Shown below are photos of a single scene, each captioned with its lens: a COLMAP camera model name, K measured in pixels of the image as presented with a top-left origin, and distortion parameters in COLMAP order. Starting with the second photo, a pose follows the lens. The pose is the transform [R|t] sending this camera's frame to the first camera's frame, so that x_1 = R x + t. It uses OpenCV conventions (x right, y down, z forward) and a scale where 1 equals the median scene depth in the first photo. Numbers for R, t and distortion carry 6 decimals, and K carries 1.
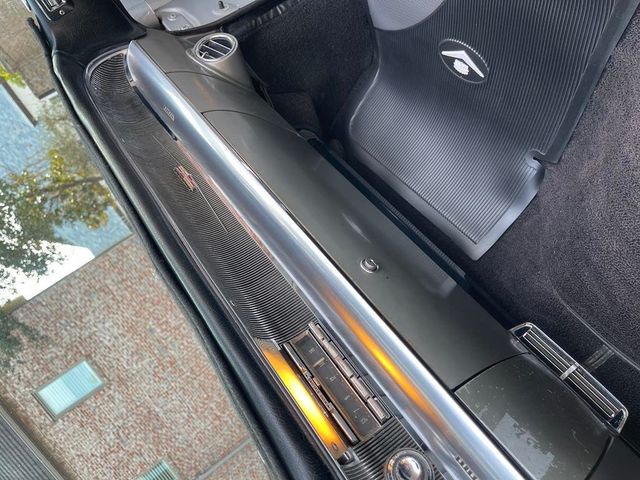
lens RADIAL K [[482.7, 0, 319.5], [0, 482.7, 237.5], [0, 0, 1]] dist [0.057673, -0.082120]
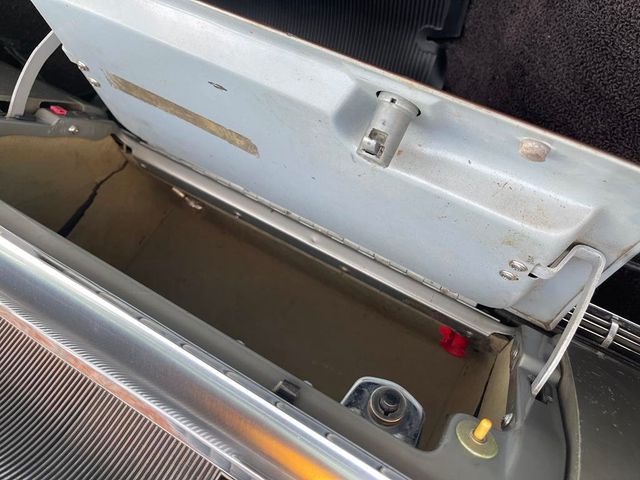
lens RADIAL K [[482.7, 0, 318.9], [0, 482.7, 242.0], [0, 0, 1]] dist [0.057673, -0.082120]
pose [[0.918117, -0.345589, 0.193983, 0.040462], [0.317106, 0.934198, 0.163457, -0.049973], [-0.237708, -0.088559, 0.967291, 0.309357]]
